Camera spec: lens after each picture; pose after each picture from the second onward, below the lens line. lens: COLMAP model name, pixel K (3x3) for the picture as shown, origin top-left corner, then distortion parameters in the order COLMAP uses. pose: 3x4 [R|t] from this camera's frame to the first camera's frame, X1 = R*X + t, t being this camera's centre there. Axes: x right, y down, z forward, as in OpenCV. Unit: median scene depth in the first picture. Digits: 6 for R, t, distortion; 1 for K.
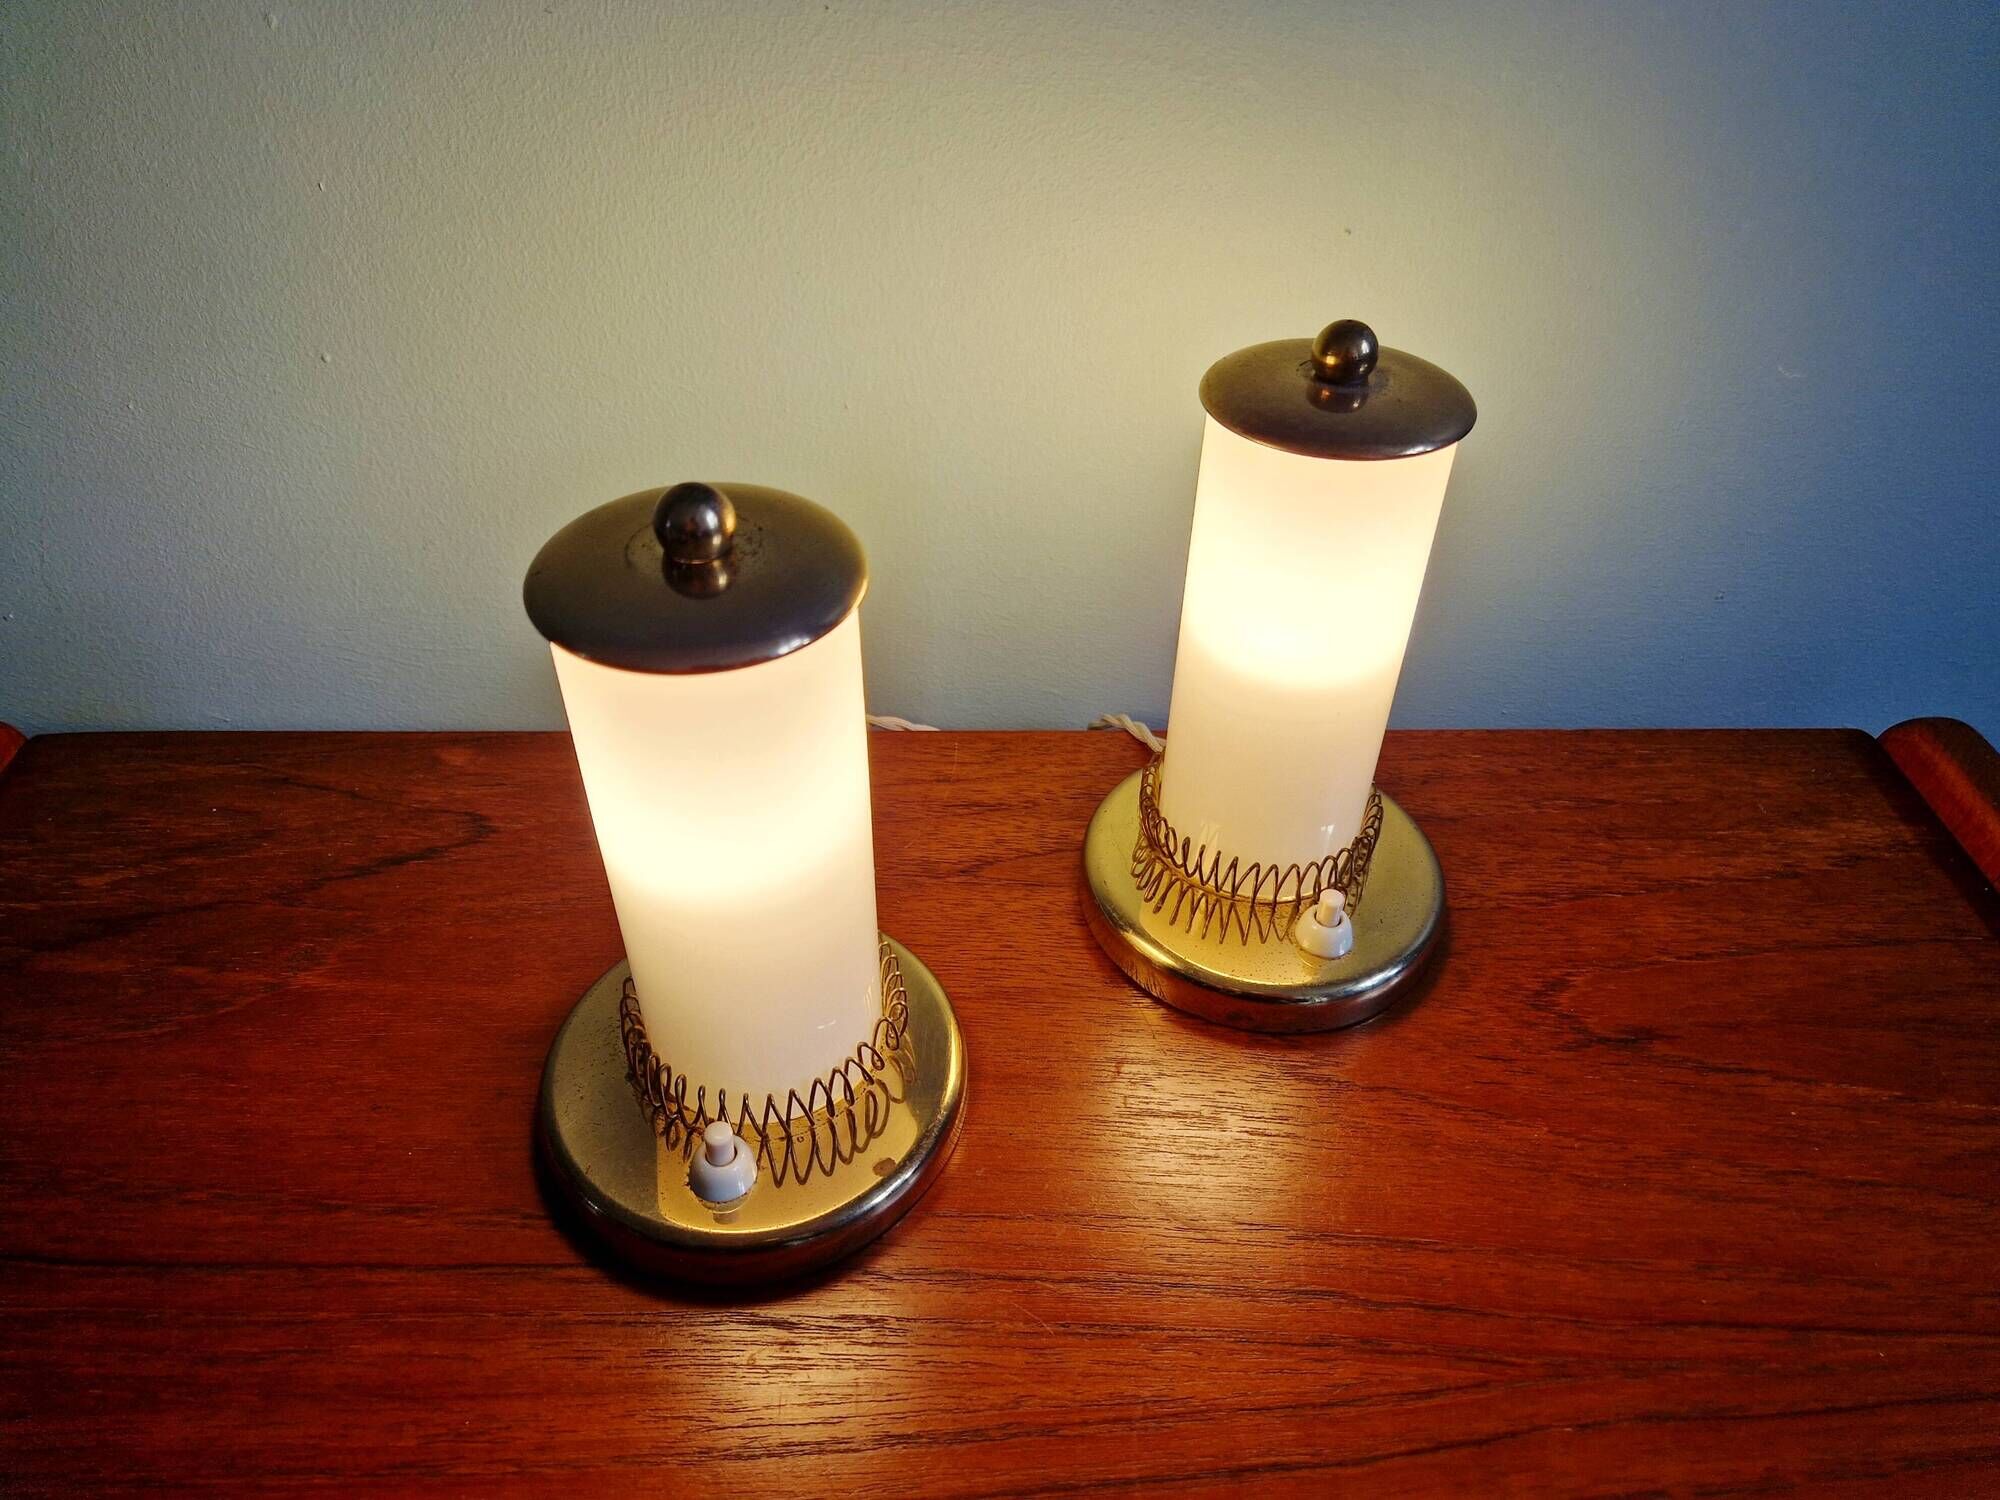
lens RADIAL K [[1391.0, 0, 1012.1], [0, 1391.0, 793.2], [0, 0, 1]] dist [0.047428, -0.045531]
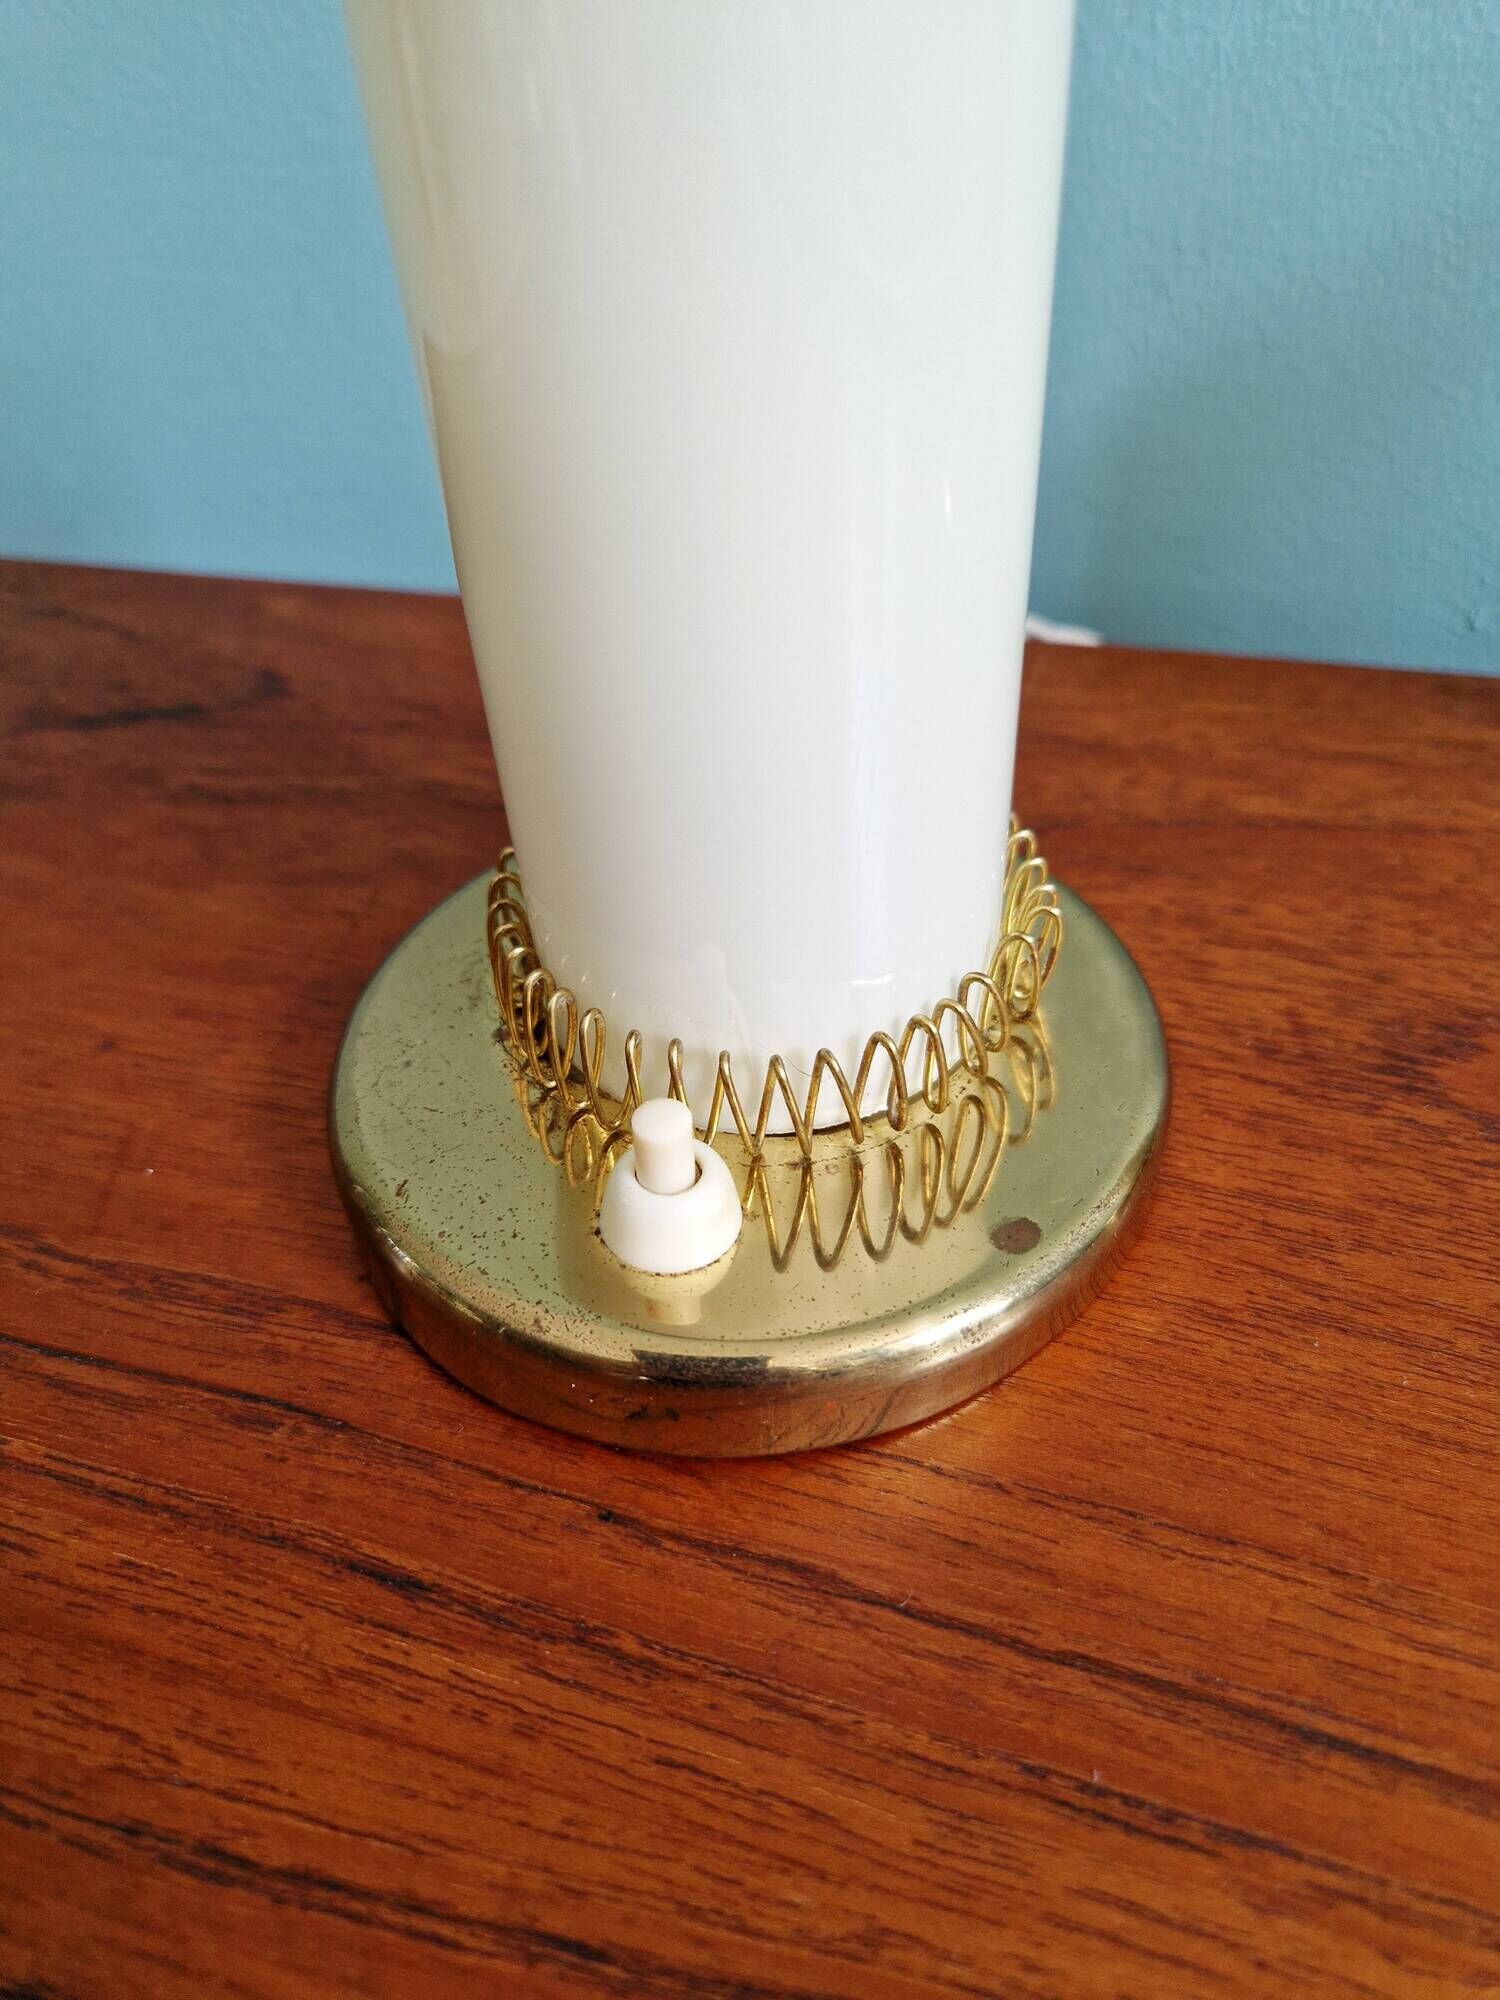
lens RADIAL K [[1450.1, 0, 699.0], [0, 1450.1, 1035.4], [0, 0, 1]] dist [-0.004090, -0.017466]
pose [[0.944902, 0.152528, -0.289645, 0.028866], [-0.144062, 0.988281, 0.050464, 0.139343], [0.293948, -0.005957, 0.955803, 0.484430]]
